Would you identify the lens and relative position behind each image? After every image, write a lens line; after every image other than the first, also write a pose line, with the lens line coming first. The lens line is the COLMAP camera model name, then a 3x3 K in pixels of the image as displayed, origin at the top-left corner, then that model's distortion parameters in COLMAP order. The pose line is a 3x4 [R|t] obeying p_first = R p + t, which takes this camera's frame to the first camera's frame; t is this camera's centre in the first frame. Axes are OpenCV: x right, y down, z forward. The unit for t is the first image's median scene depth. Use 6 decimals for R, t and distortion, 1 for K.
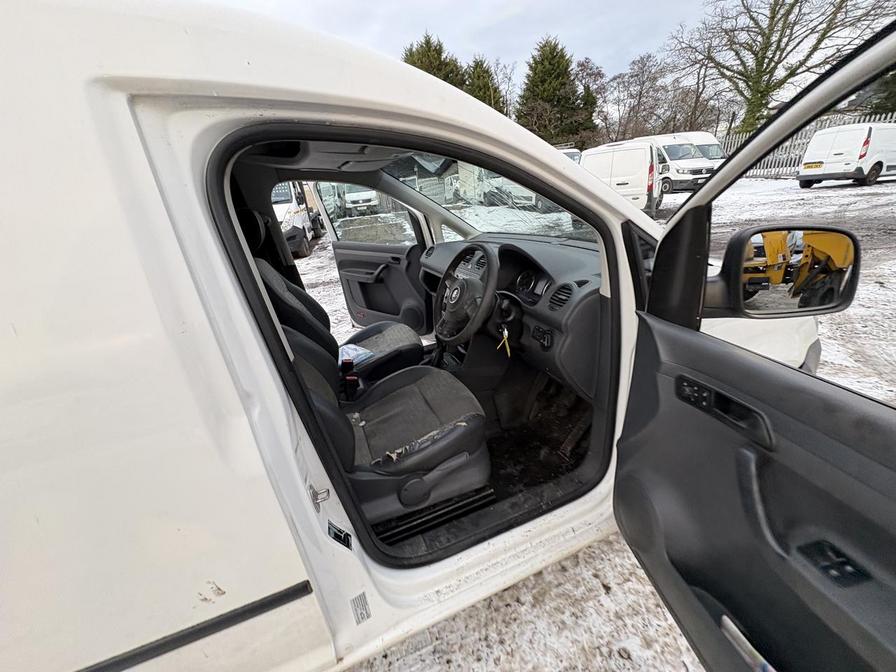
lens RADIAL K [[355.0, 0, 446.7], [0, 355.0, 336.6], [0, 0, 1]] dist [-0.000667, -0.000181]
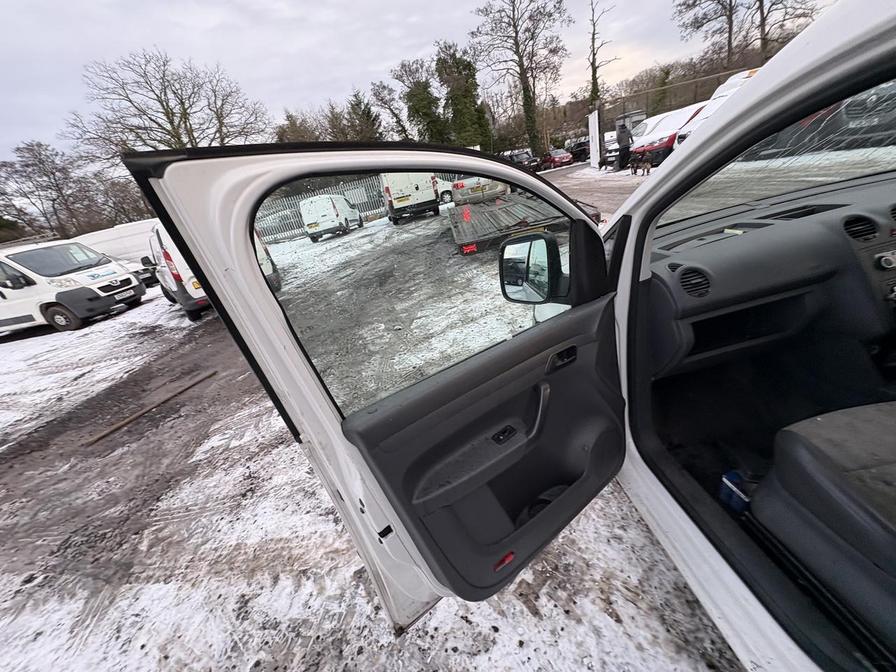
lens RADIAL K [[355.0, 0, 450.1], [0, 355.0, 336.4], [0, 0, 1]] dist [-0.000667, -0.000181]
pose [[0.309493, -0.366609, 0.877389, -0.046357], [0.539318, 0.827608, 0.155567, -0.034259], [-0.783166, 0.425045, 0.453858, 0.083414]]
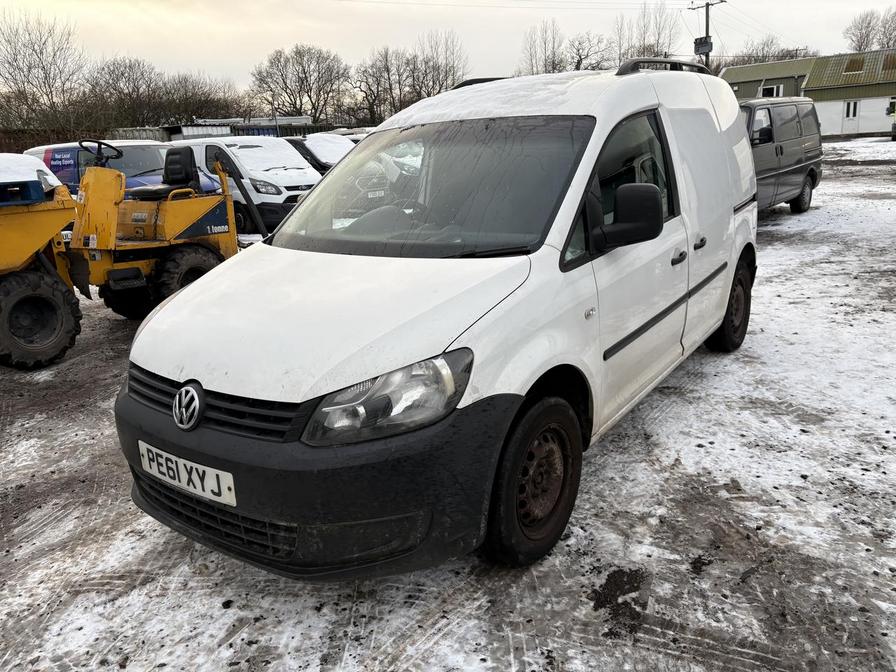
lens RADIAL K [[677.4, 0, 447.3], [0, 677.4, 331.8], [0, 0, 1]] dist [0.029102, 0.003741]
pose [[-0.841095, 0.284793, -0.459840, 0.064097], [-0.065520, 0.790252, 0.609270, -0.070283], [0.536905, 0.542582, -0.646017, 0.143064]]
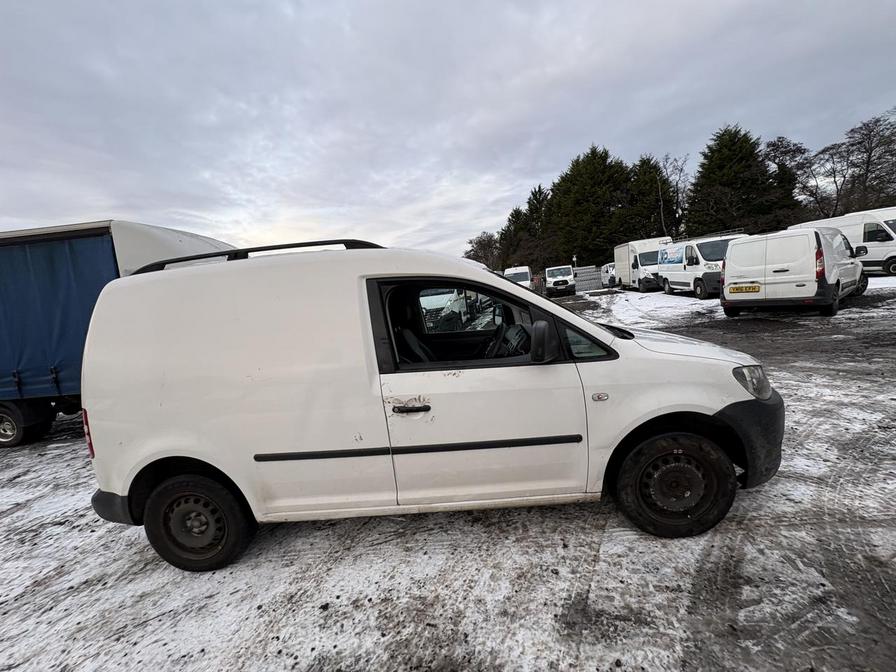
lens RADIAL K [[355.0, 0, 447.9], [0, 355.0, 333.6], [0, 0, 1]] dist [-0.000667, -0.000181]
pose [[0.908159, 0.037549, -0.416938, 0.027482], [-0.134485, 0.969345, -0.205633, 0.009936], [0.396435, 0.242819, 0.885369, -0.034582]]
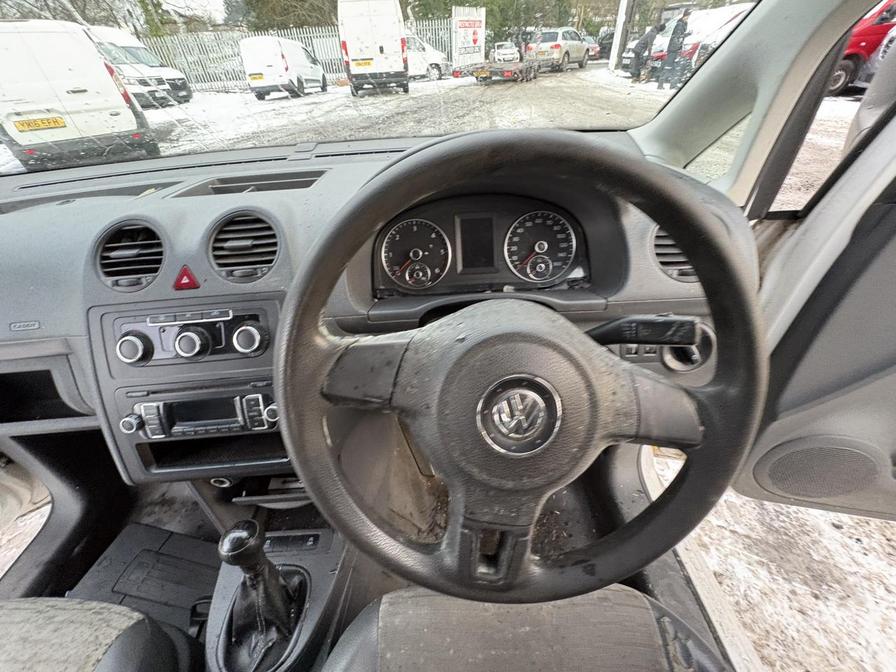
lens RADIAL K [[355.0, 0, 450.3], [0, 355.0, 339.3], [0, 0, 1]] dist [-0.000667, -0.000181]
pose [[0.348766, -0.531578, 0.771873, -0.005487], [0.384270, 0.832283, 0.399552, -0.011232], [-0.854810, 0.157257, 0.494541, 0.041558]]
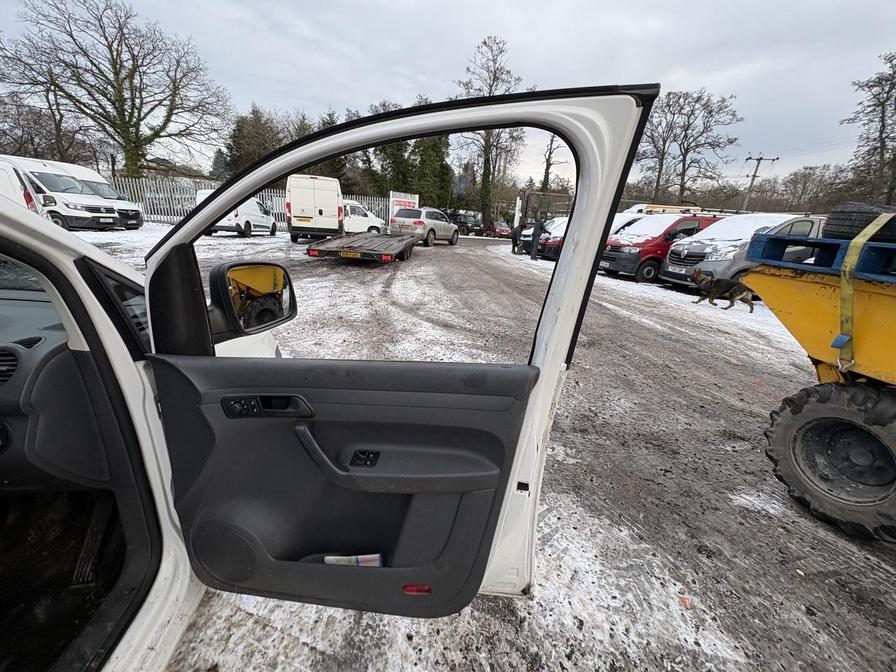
lens RADIAL K [[355.0, 0, 447.9], [0, 355.0, 338.4], [0, 0, 1]] dist [-0.000667, -0.000181]
pose [[0.234988, -0.203398, 0.950479, -0.003630], [0.302191, 0.944689, 0.127448, 0.000168], [-0.923830, 0.257278, 0.283456, 0.000408]]
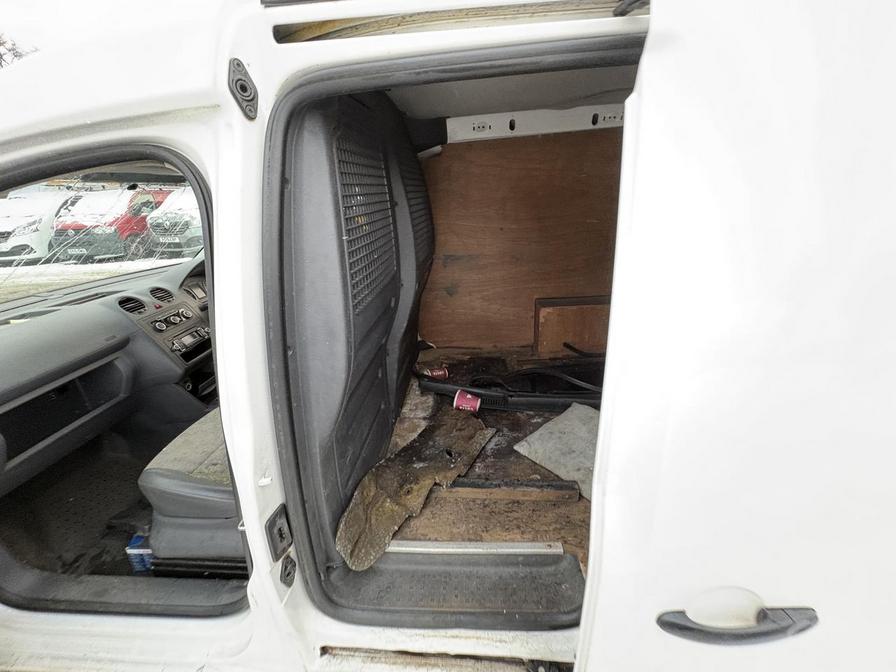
lens RADIAL K [[355.0, 0, 443.3], [0, 355.0, 337.5], [0, 0, 1]] dist [-0.000667, -0.000181]
pose [[-0.888775, -0.045016, 0.456128, -0.056346], [0.285057, 0.724998, 0.626992, -0.029603], [-0.358917, 0.687278, -0.631528, 0.079993]]
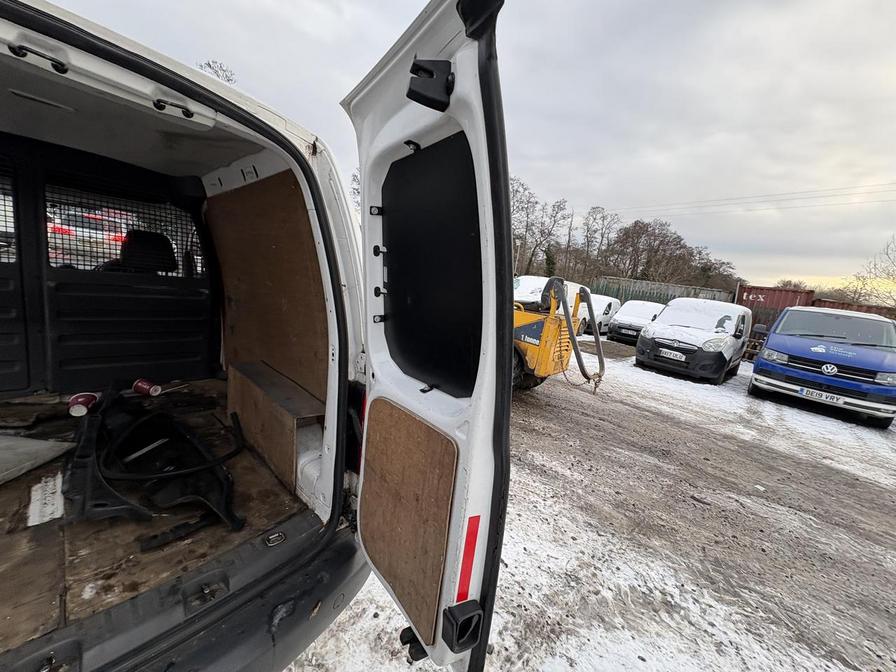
lens RADIAL K [[355.0, 0, 446.7], [0, 355.0, 334.6], [0, 0, 1]] dist [-0.000667, -0.000181]
pose [[-0.422866, -0.109548, 0.899546, -0.115305], [0.254345, 0.938416, 0.233846, 0.006284], [-0.869766, 0.327680, -0.368961, 0.012630]]
